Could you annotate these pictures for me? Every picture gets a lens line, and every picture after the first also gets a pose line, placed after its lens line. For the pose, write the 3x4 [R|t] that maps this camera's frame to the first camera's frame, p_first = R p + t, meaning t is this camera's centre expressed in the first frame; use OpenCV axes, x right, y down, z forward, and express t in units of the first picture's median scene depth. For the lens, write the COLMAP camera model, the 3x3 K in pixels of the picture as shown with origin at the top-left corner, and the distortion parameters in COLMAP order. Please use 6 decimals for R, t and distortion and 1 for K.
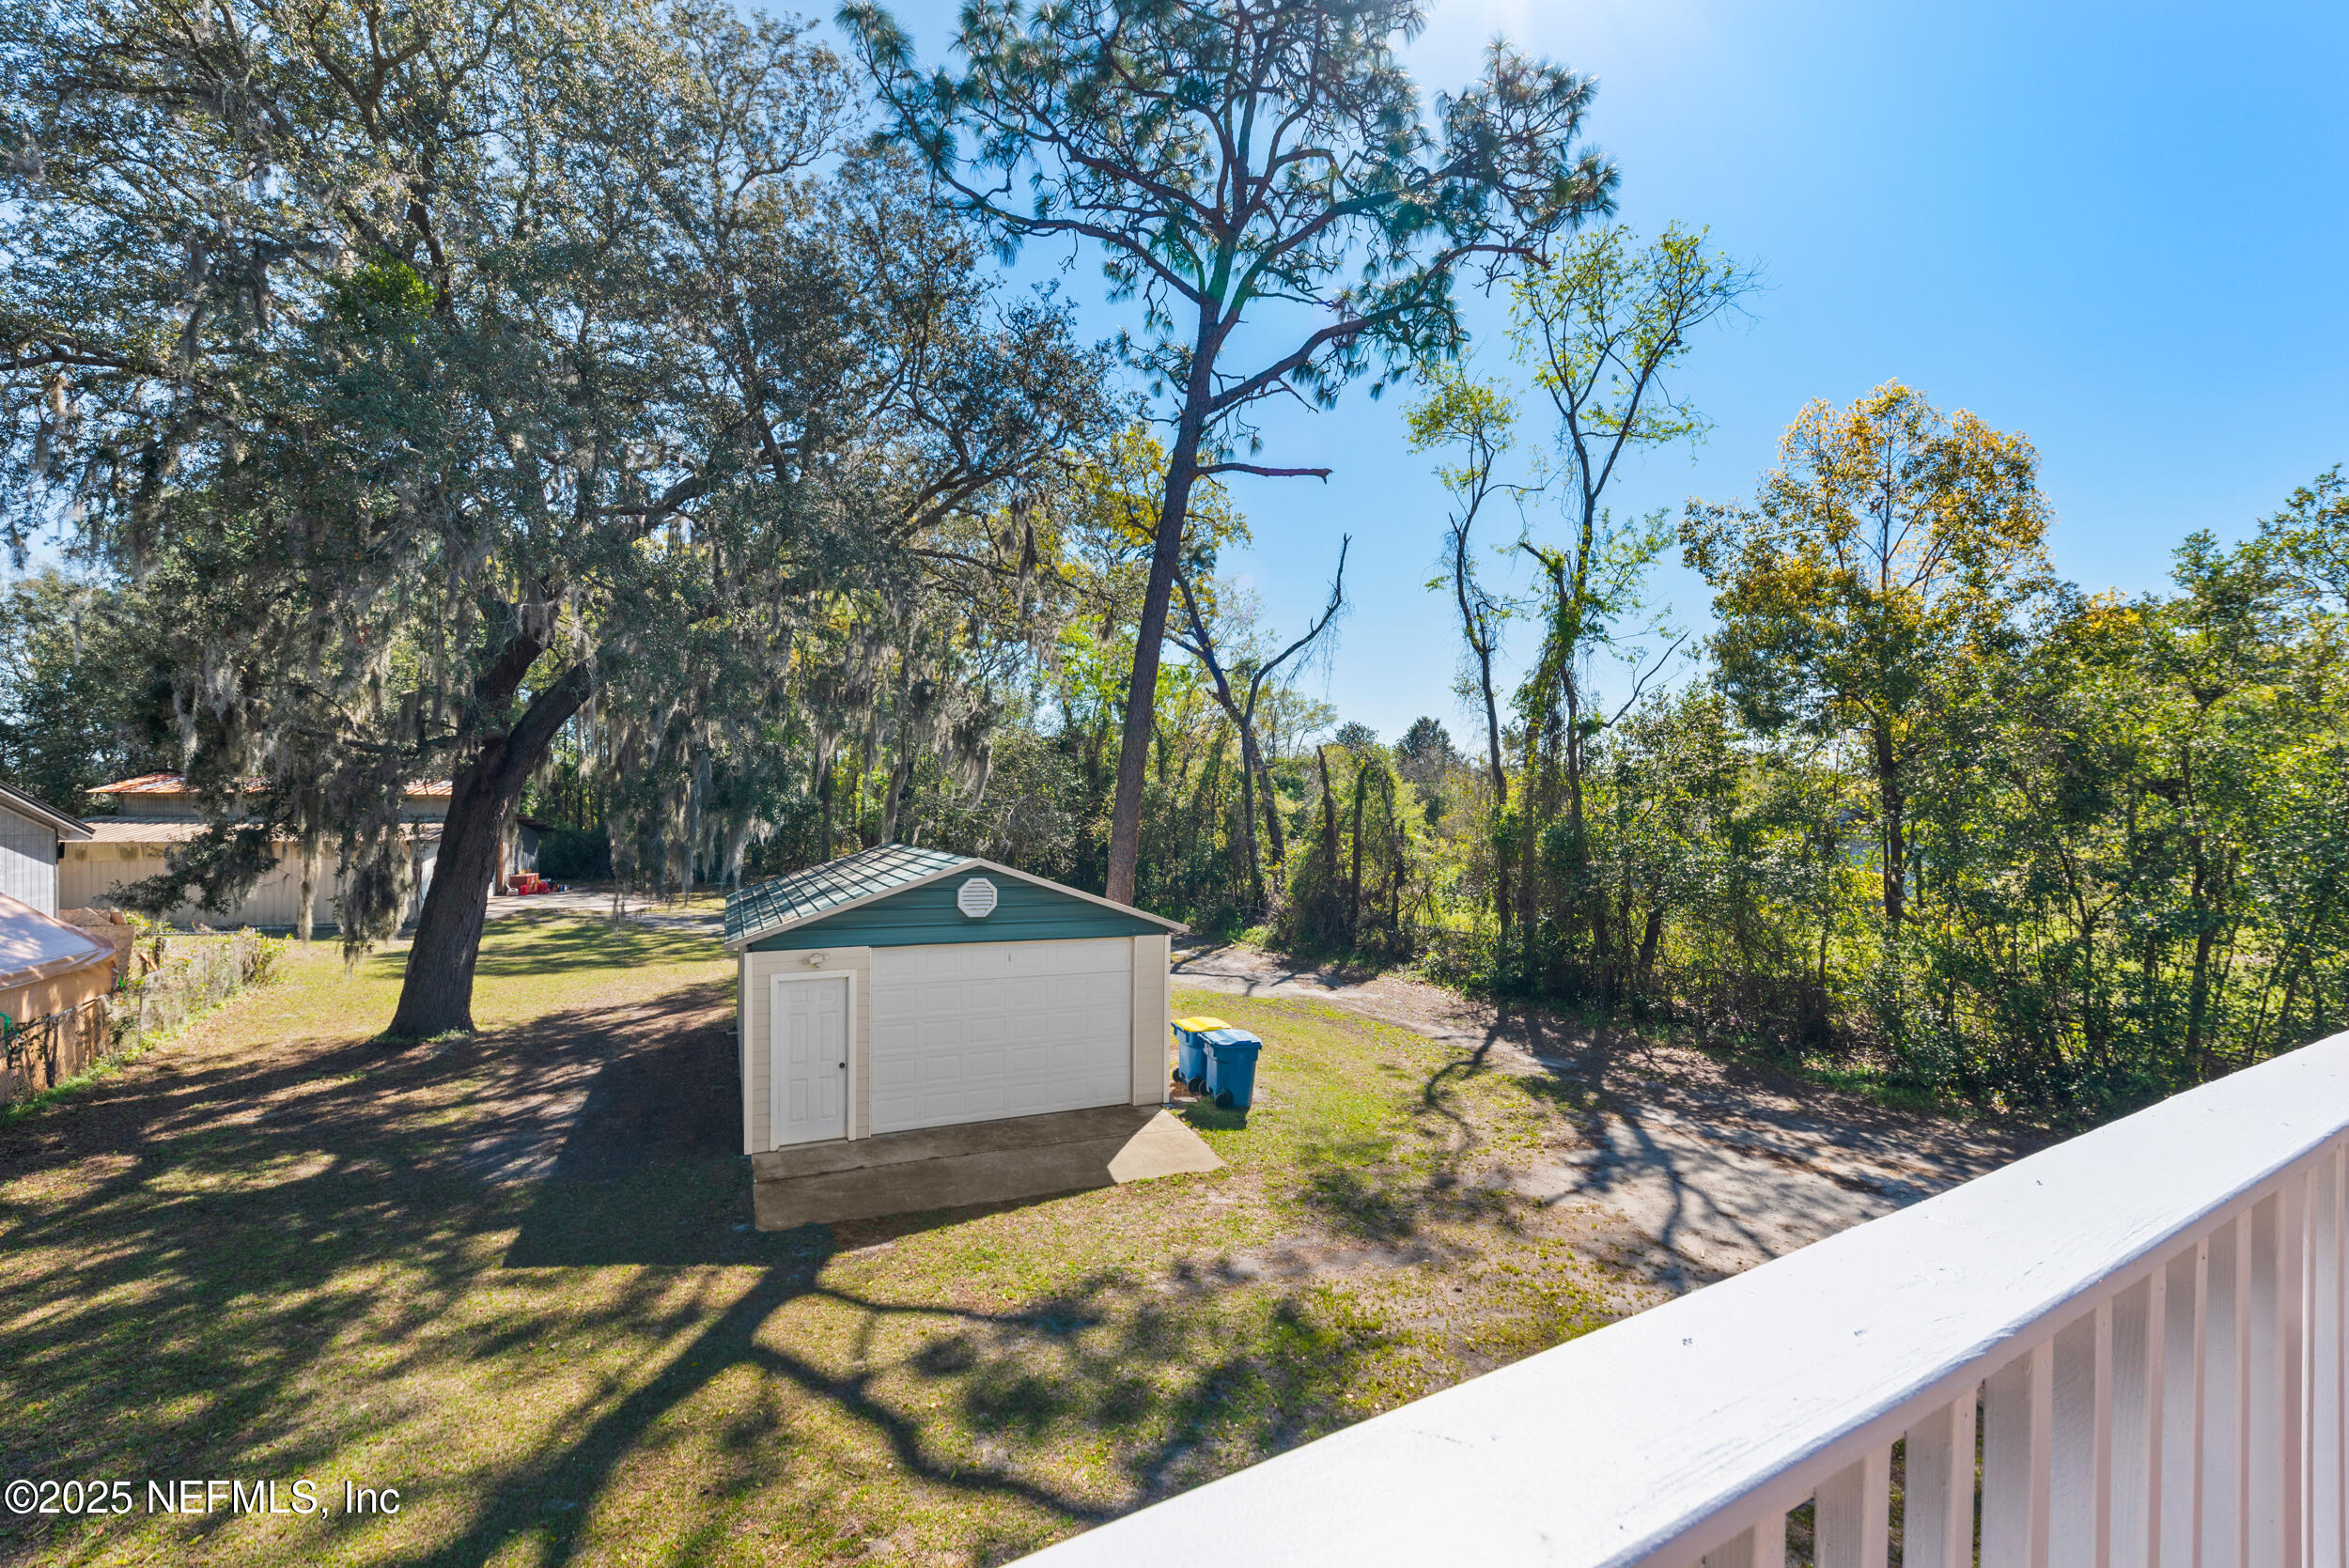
lens RADIAL K [[969.3, 0, 1160.0], [0, 969.3, 754.9], [0, 0, 1]] dist [0.011470, -0.007793]
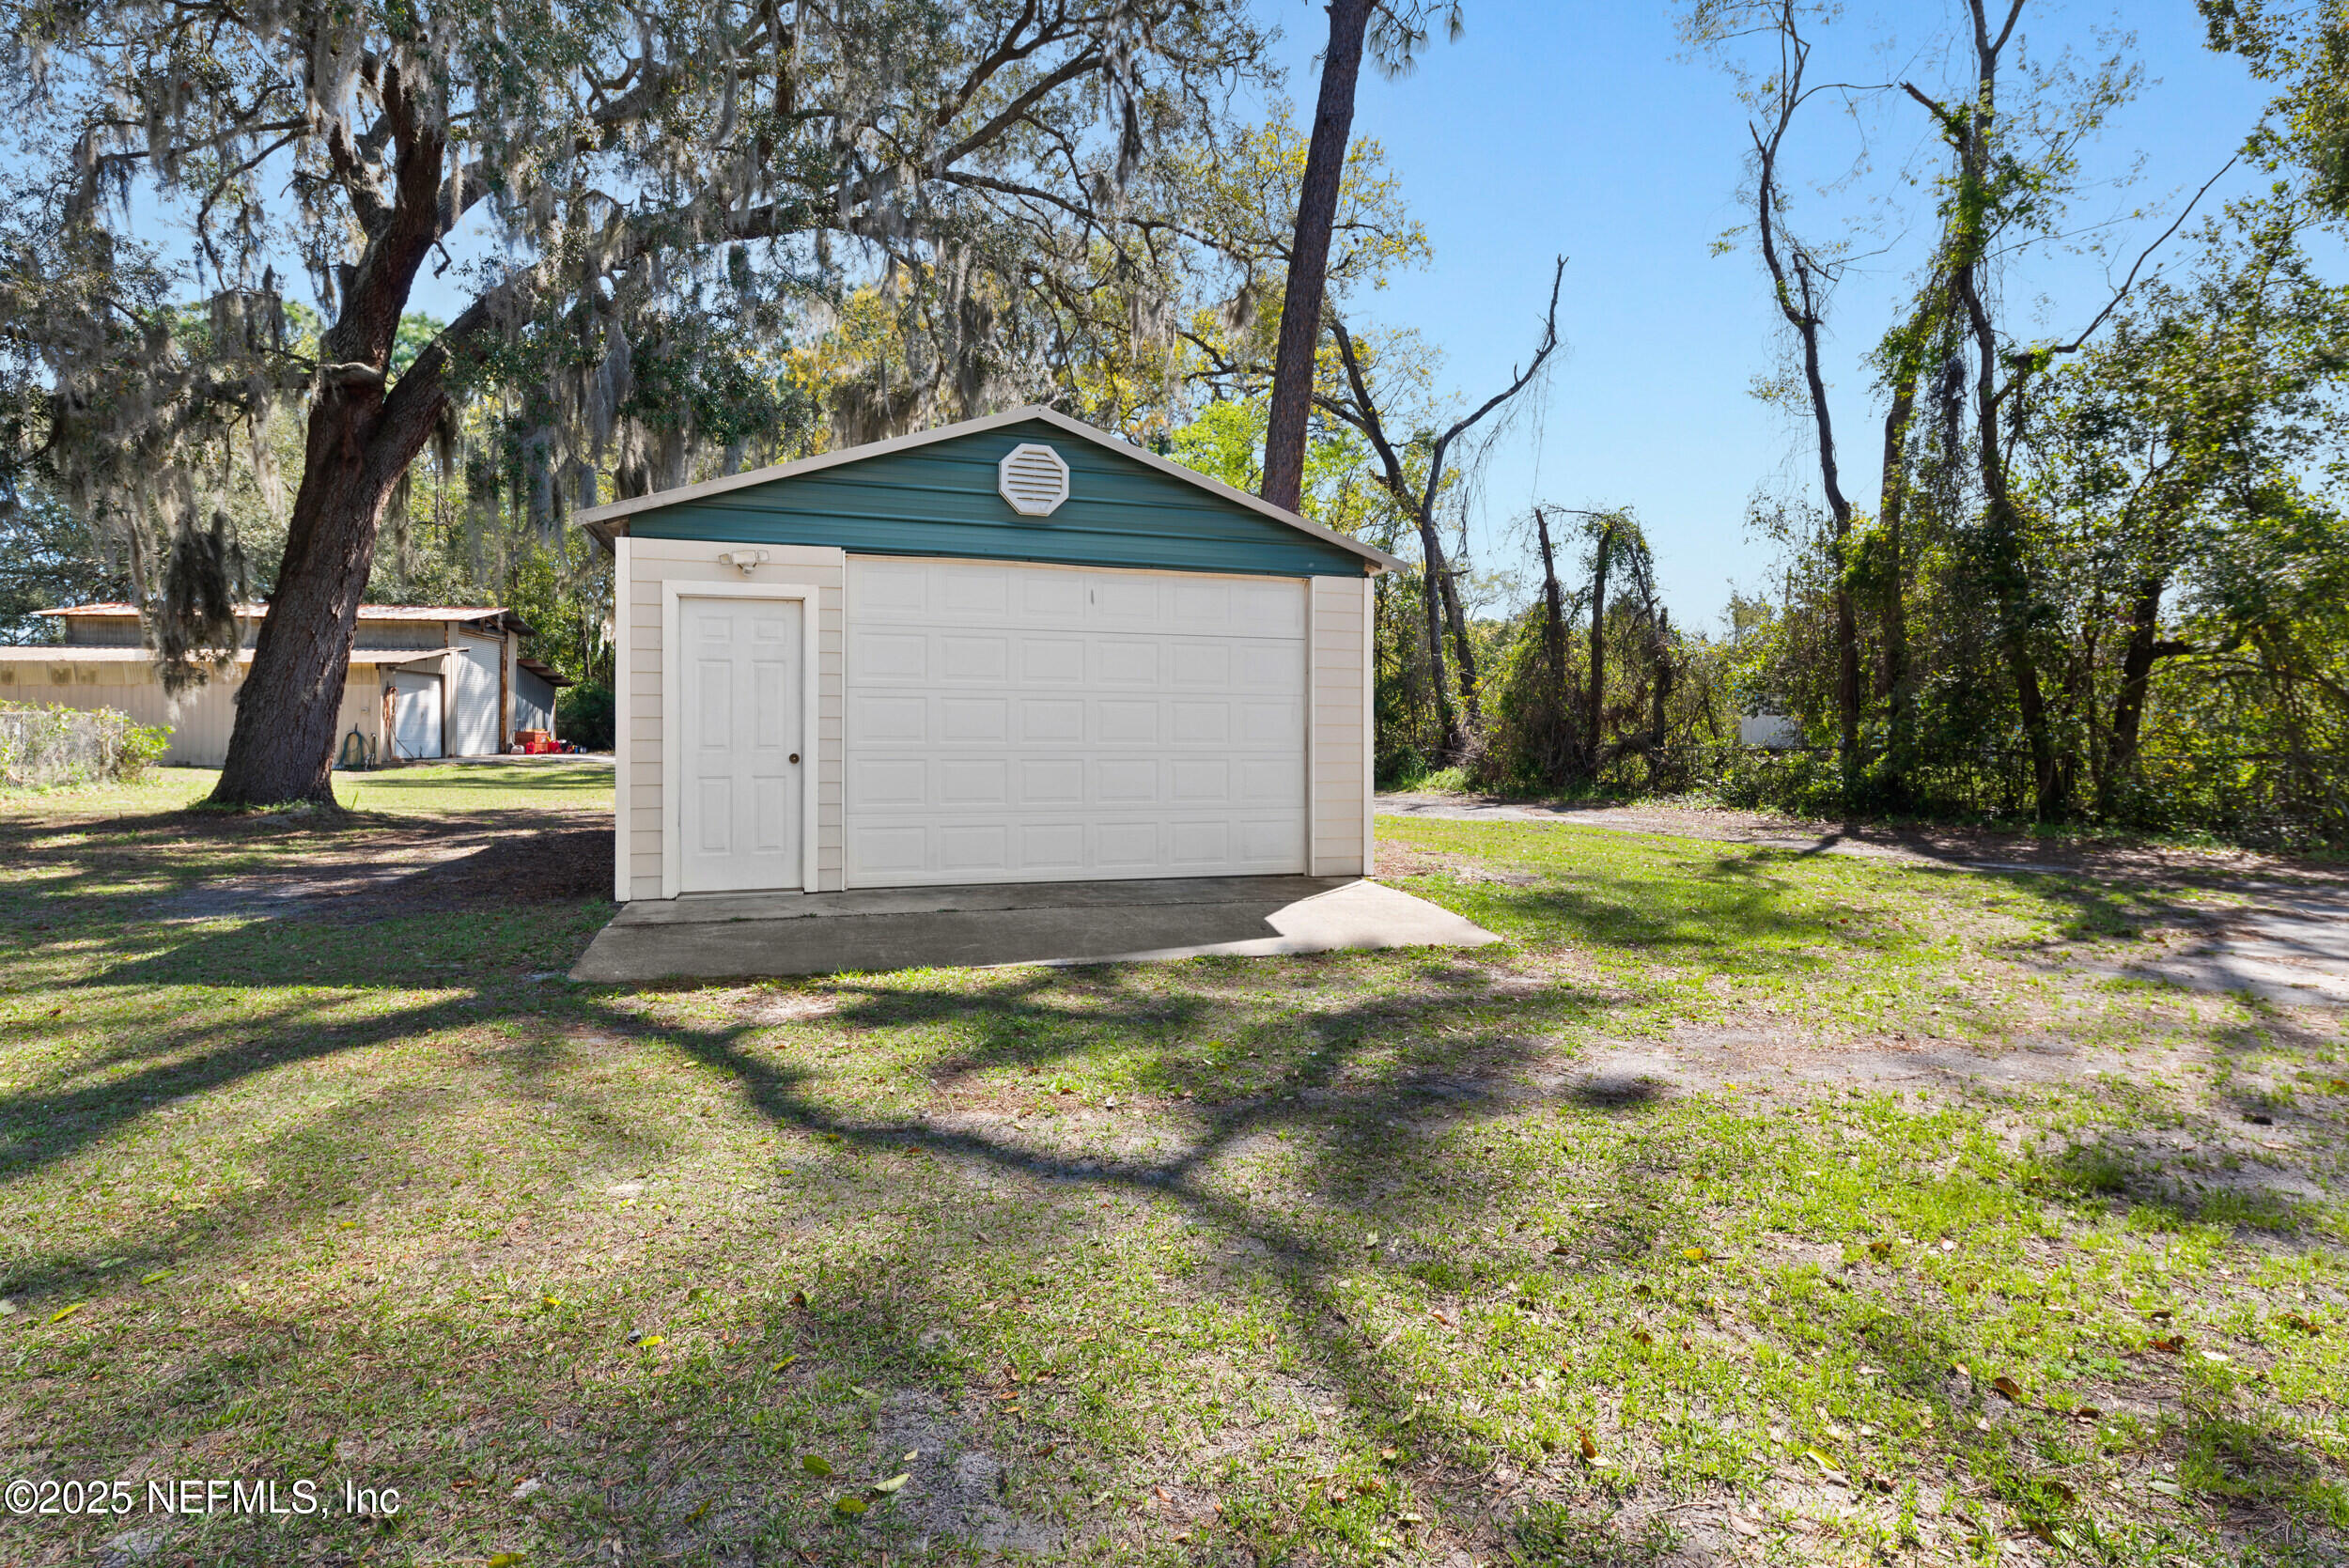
lens RADIAL K [[985.7, 0, 1179.1], [0, 985.7, 769.7], [0, 0, 1]] dist [0.004065, 0.000201]
pose [[0.995427, -0.005238, -0.095381, -0.032288], [0.004183, 0.999928, -0.011256, 0.204666], [0.095433, 0.010806, 0.995377, 0.279840]]
